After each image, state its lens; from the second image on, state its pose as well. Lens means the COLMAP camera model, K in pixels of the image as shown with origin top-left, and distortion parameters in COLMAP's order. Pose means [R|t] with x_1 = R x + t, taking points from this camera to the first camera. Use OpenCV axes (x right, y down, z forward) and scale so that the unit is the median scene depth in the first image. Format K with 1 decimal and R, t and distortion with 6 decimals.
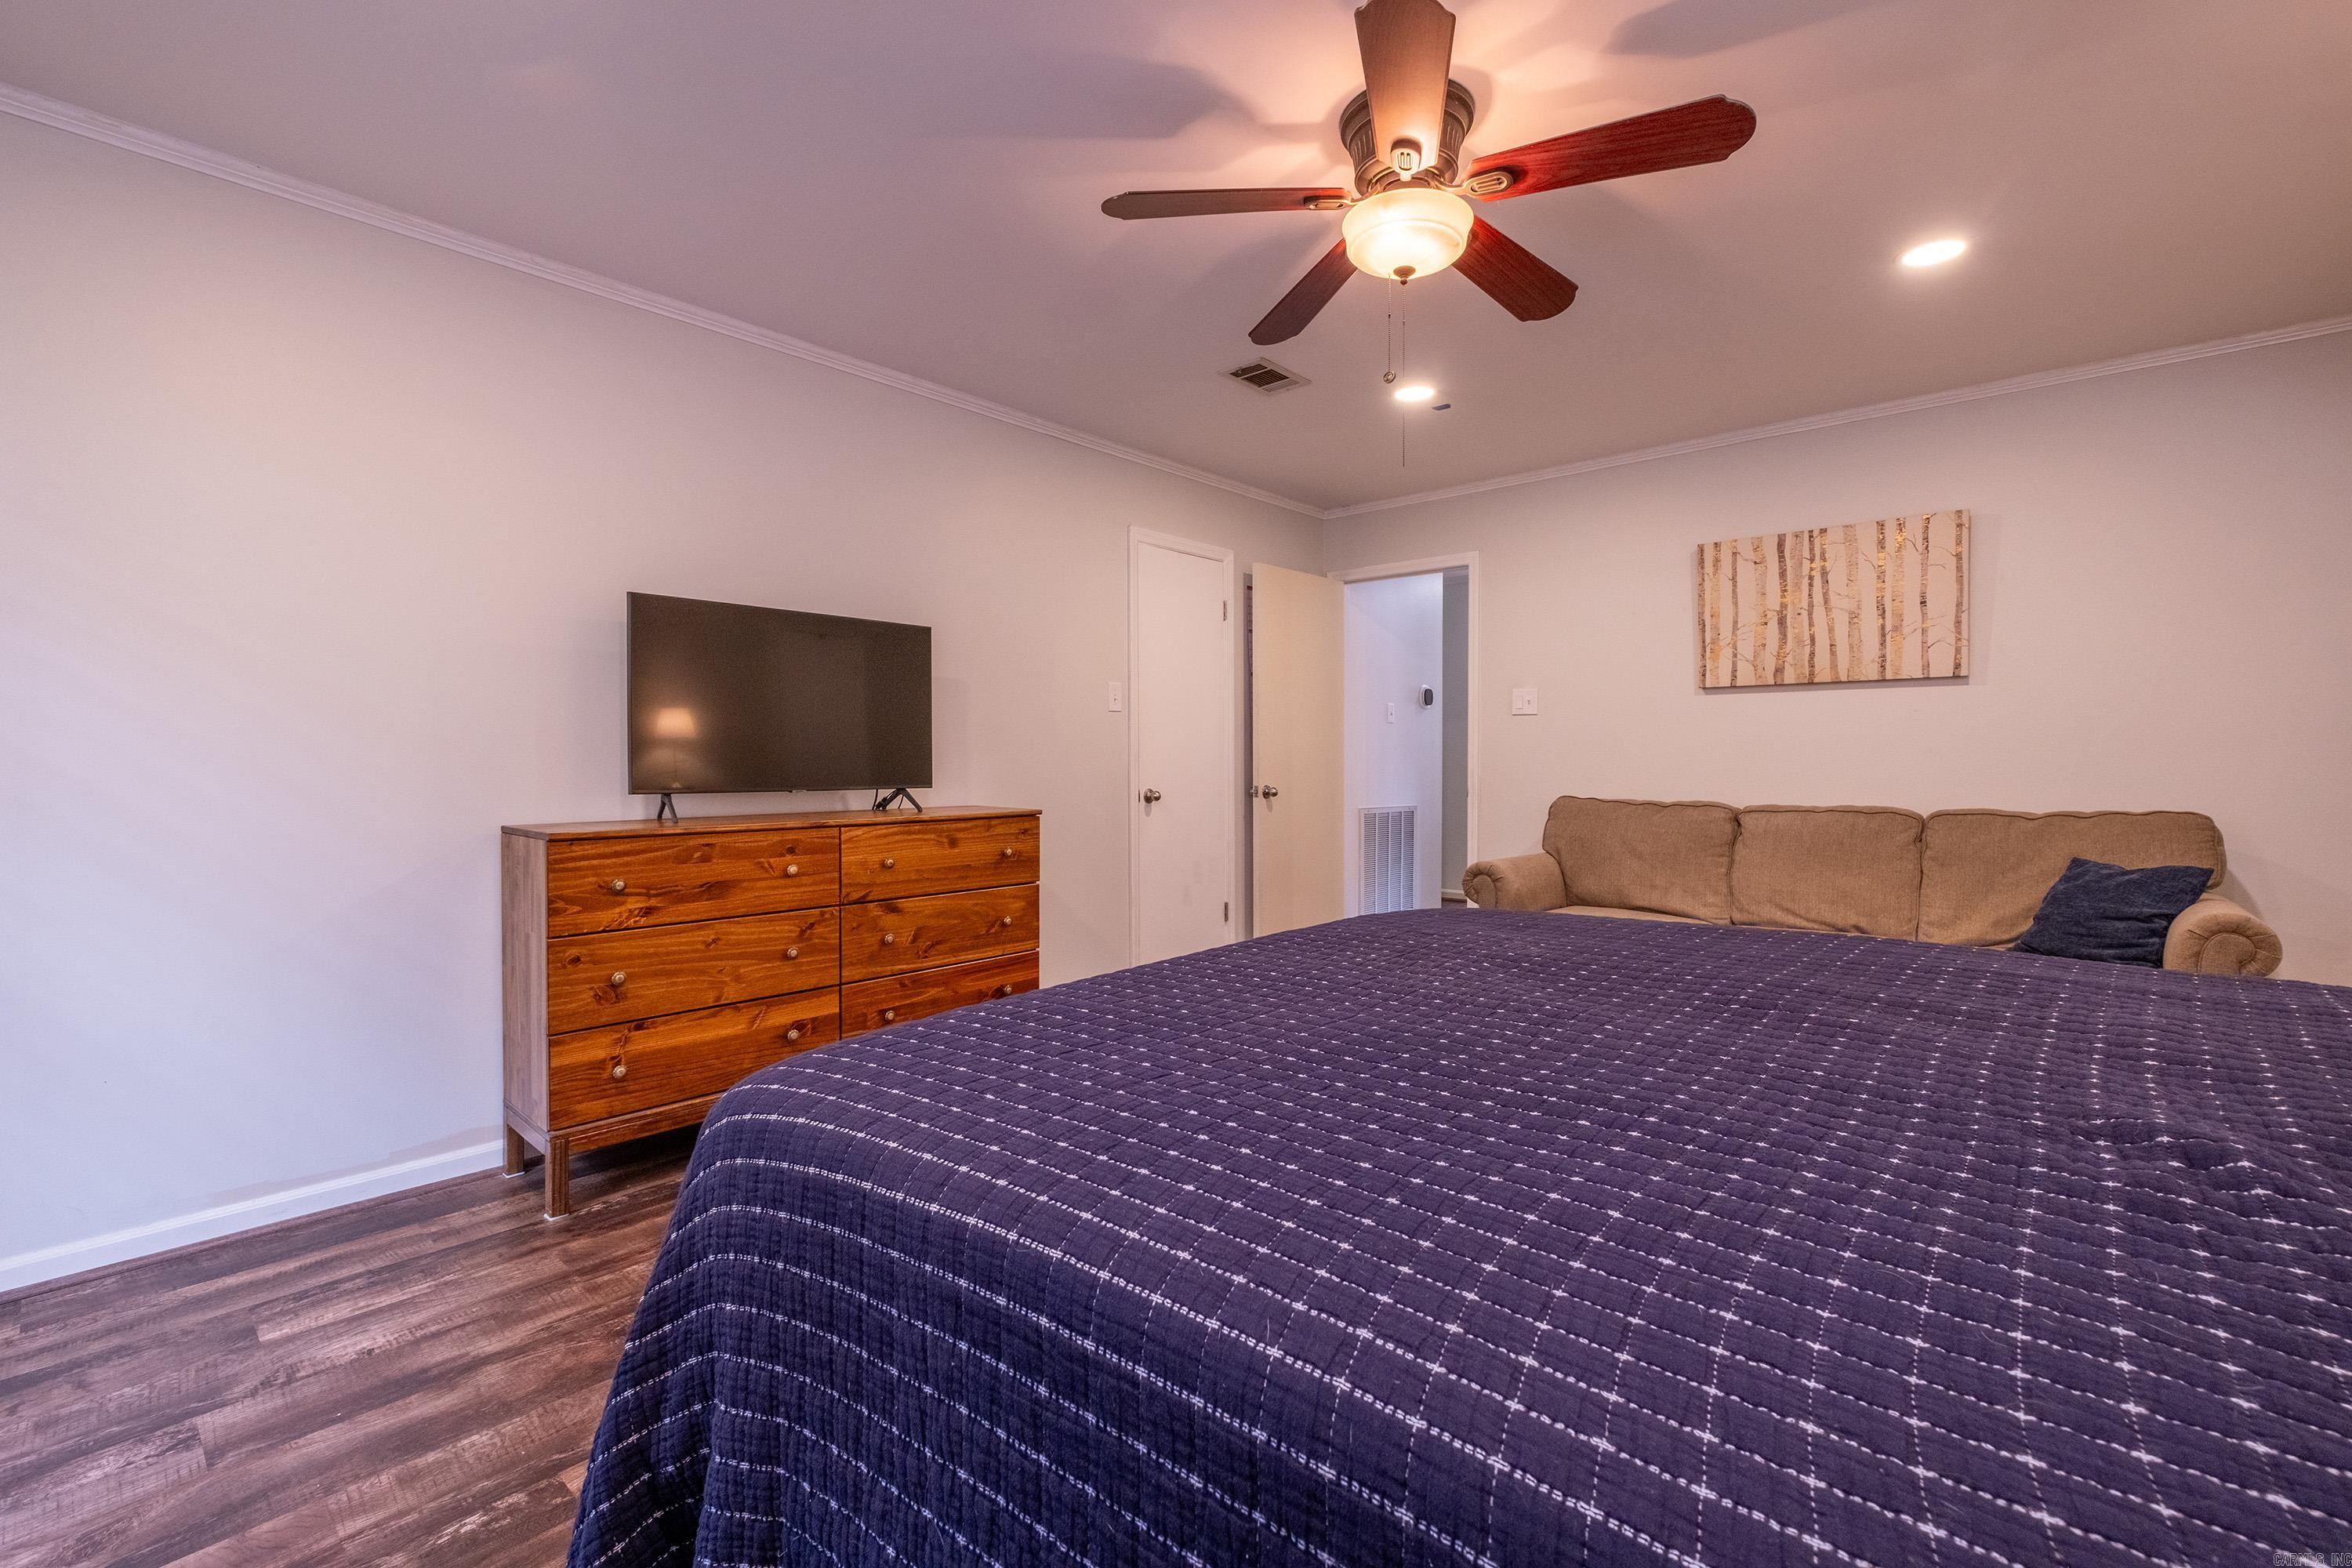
lens RADIAL K [[1010.7, 0, 1174.7], [0, 1010.7, 773.5], [0, 0, 1]] dist [0.001633, -0.002391]
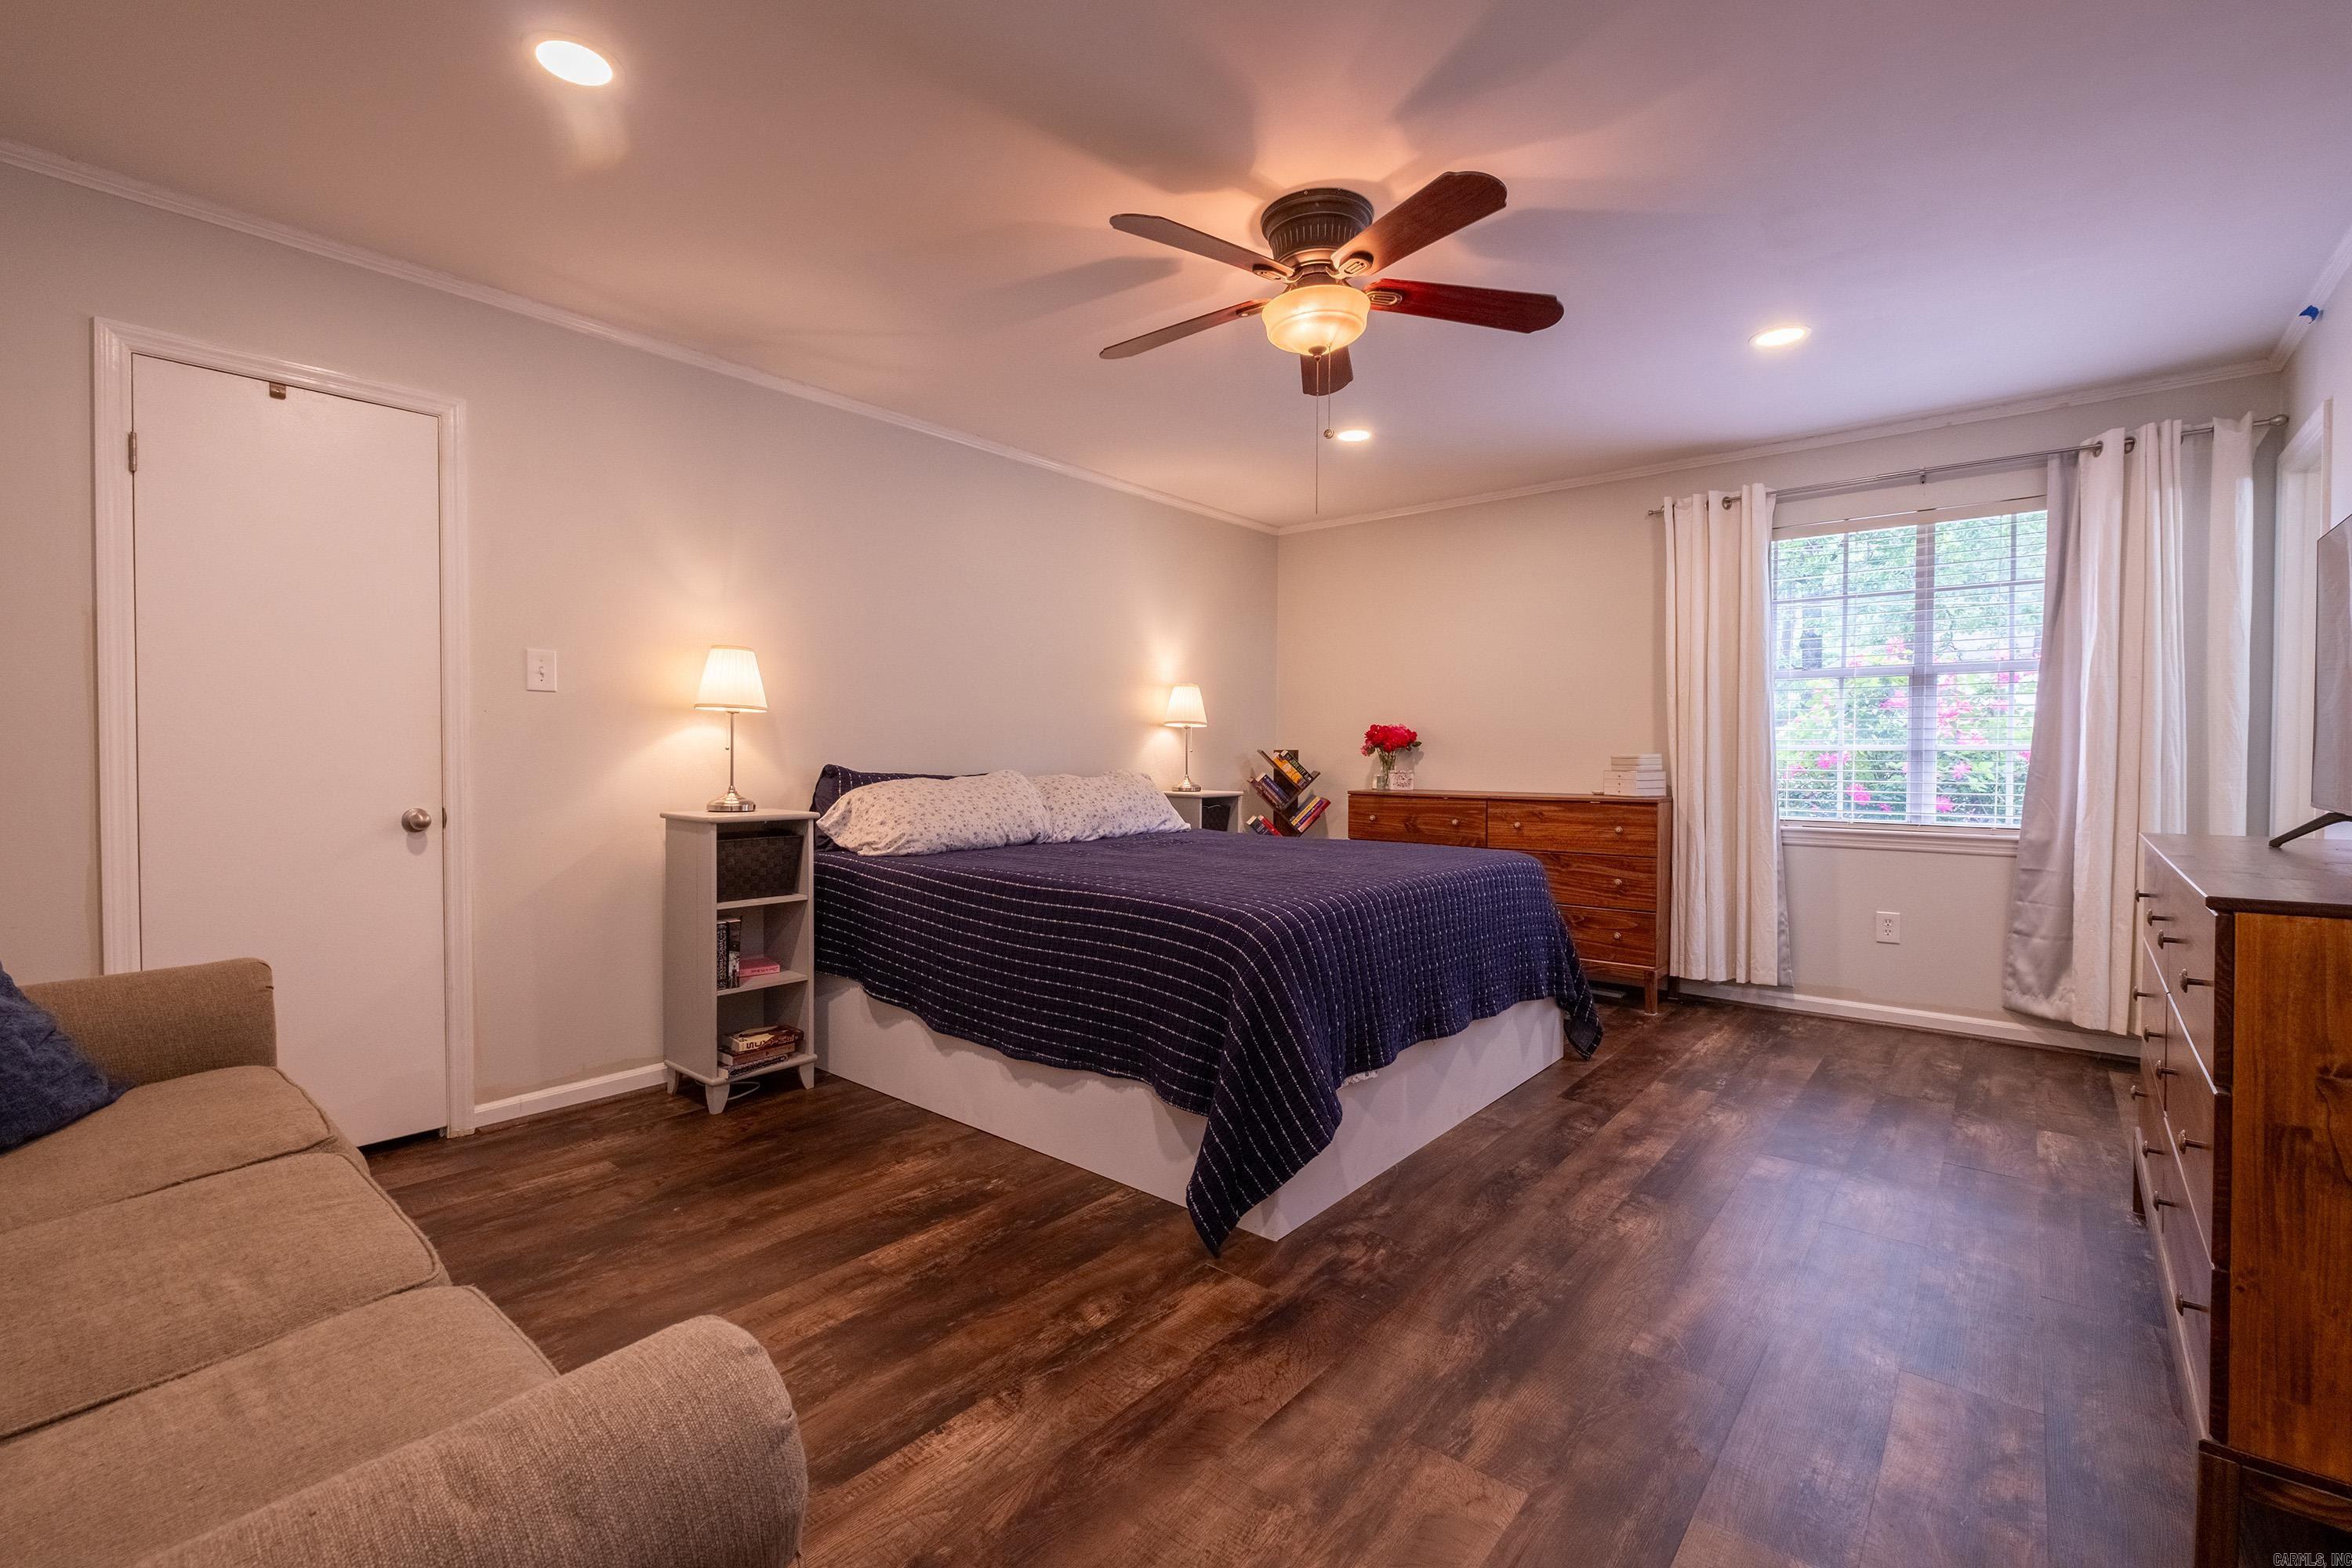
lens RADIAL K [[1010.7, 0, 1182.5], [0, 1010.7, 786.0], [0, 0, 1]] dist [0.001633, -0.002391]
pose [[-0.999488, 0.002153, -0.031934, 0.237873], [0.000828, 0.999140, 0.041465, -0.018788], [0.031995, 0.041417, -0.998630, 1.238141]]
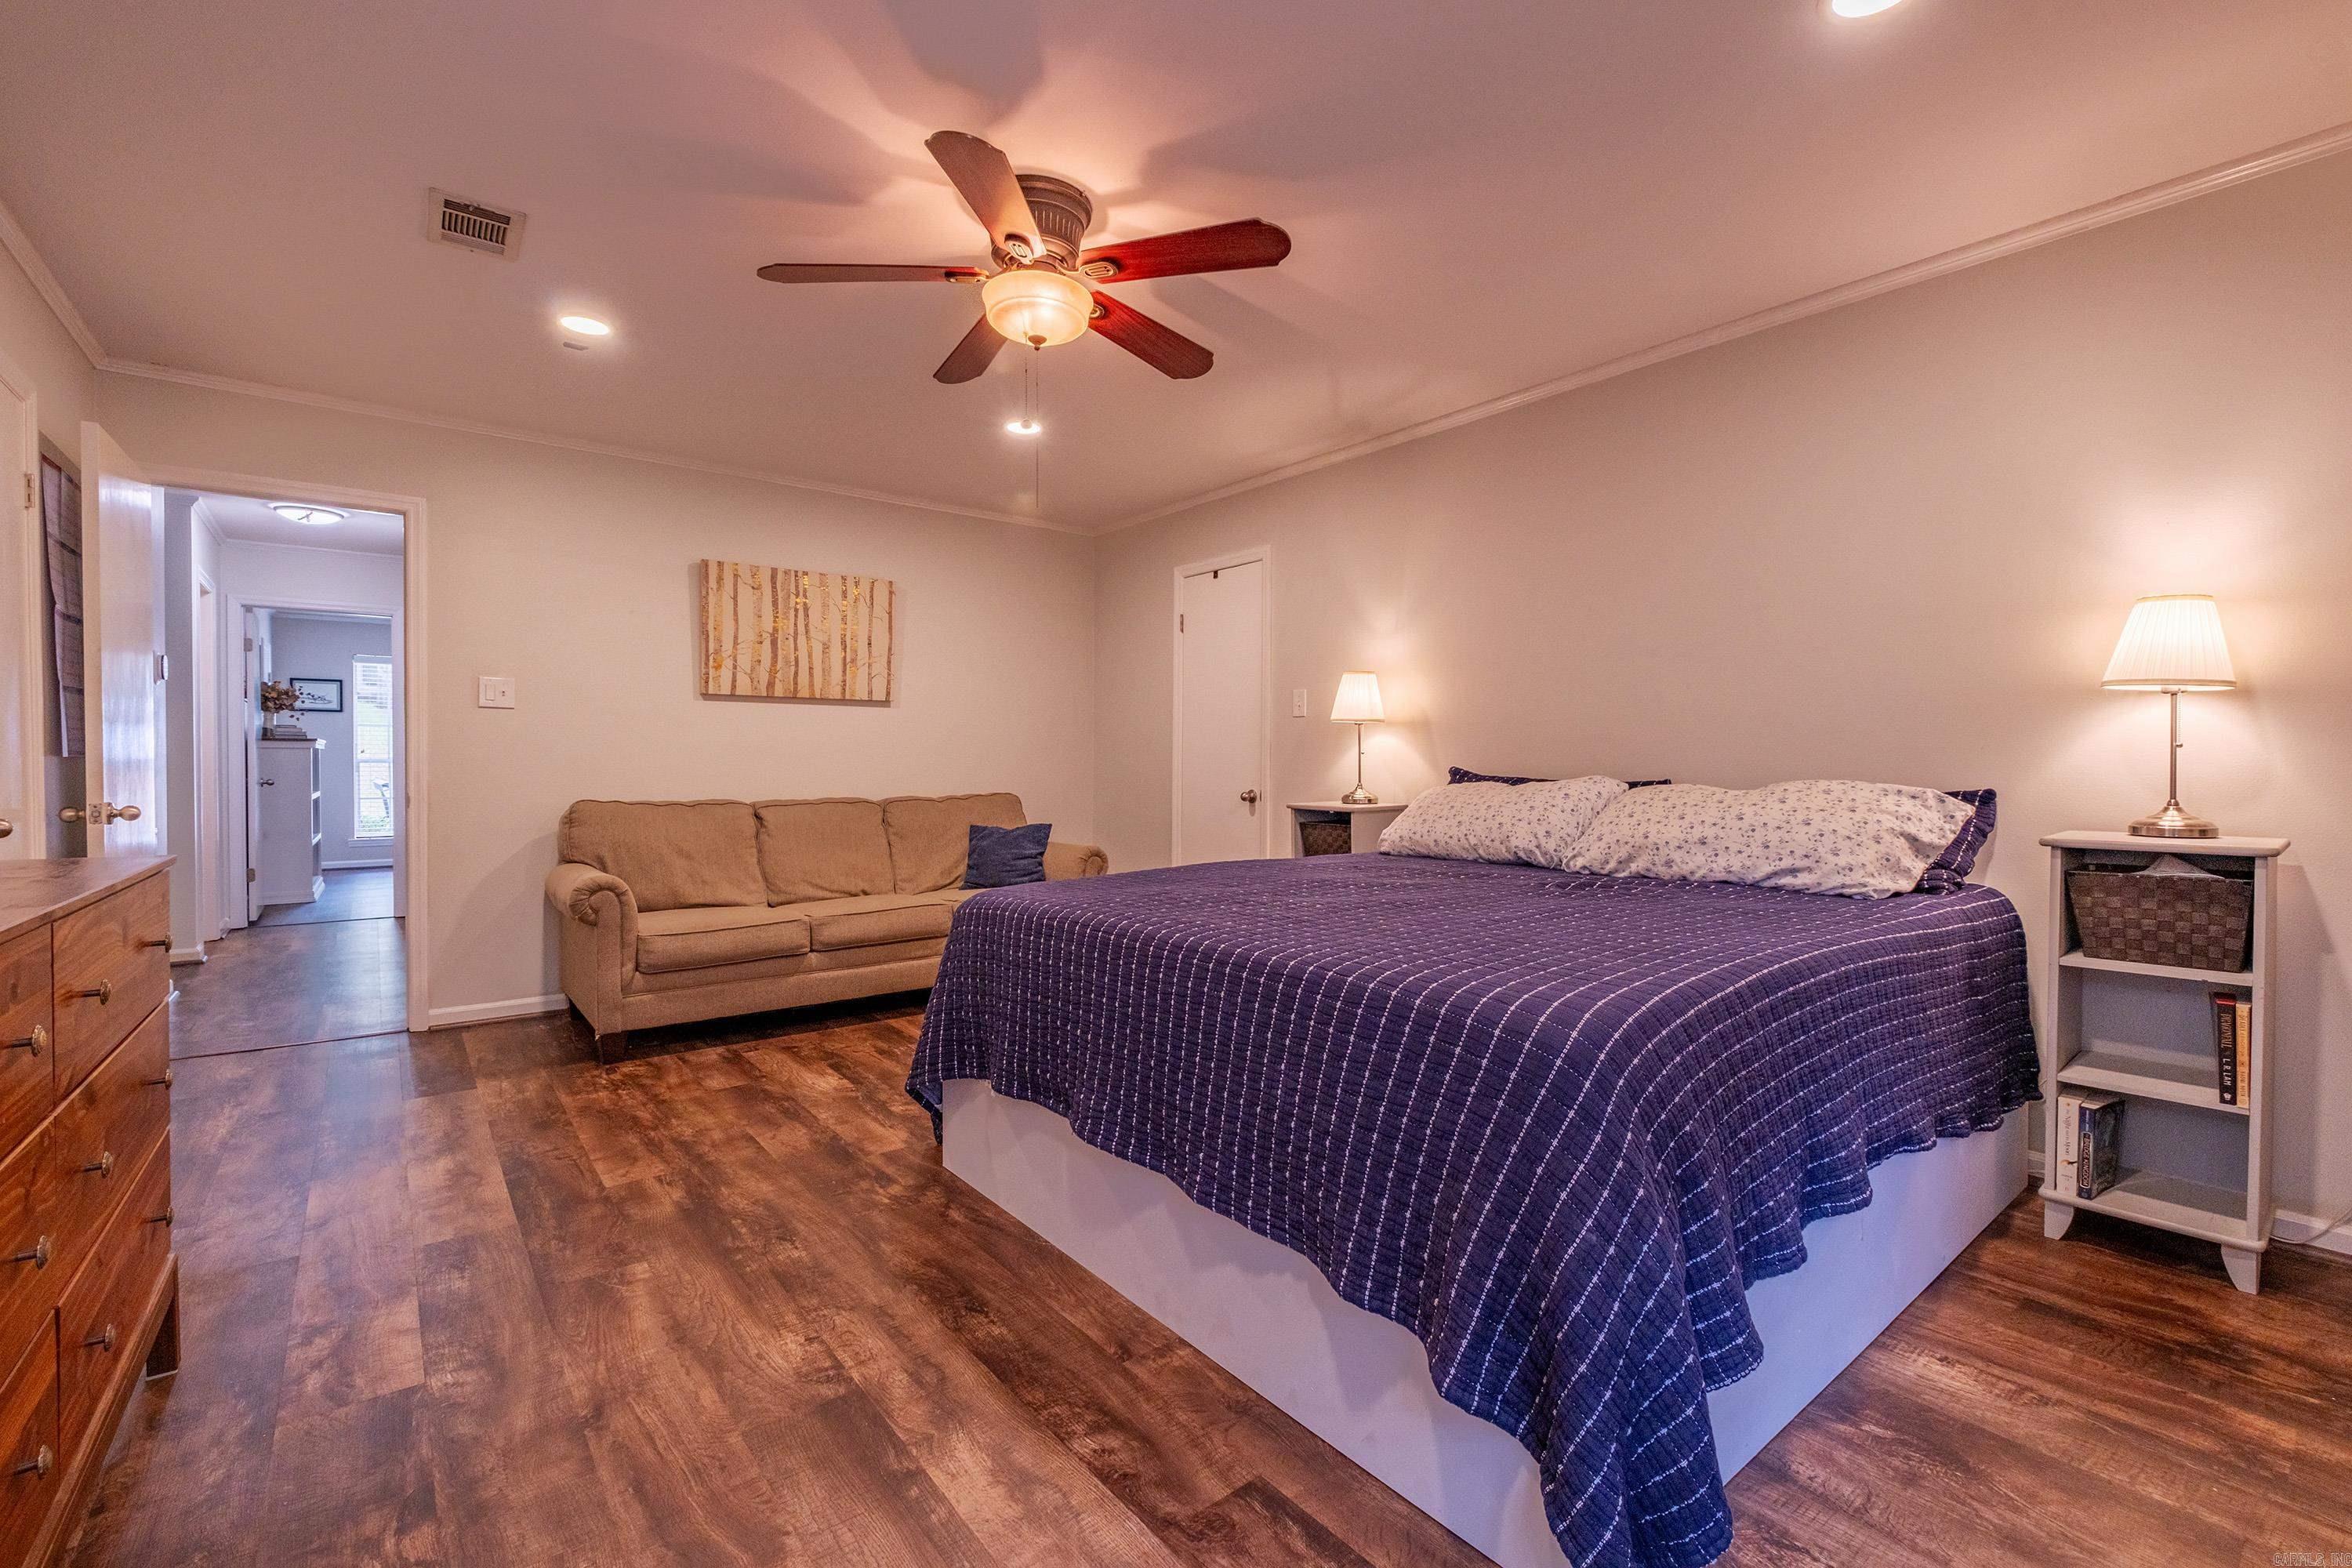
lens RADIAL K [[1010.7, 0, 1177.2], [0, 1010.7, 786.3], [0, 0, 1]] dist [0.001633, -0.002391]
pose [[0.171570, -0.024233, 0.984874, -0.504387], [0.012233, 0.999673, 0.022467, -0.005766], [-0.985096, 0.008193, 0.171810, 0.364796]]
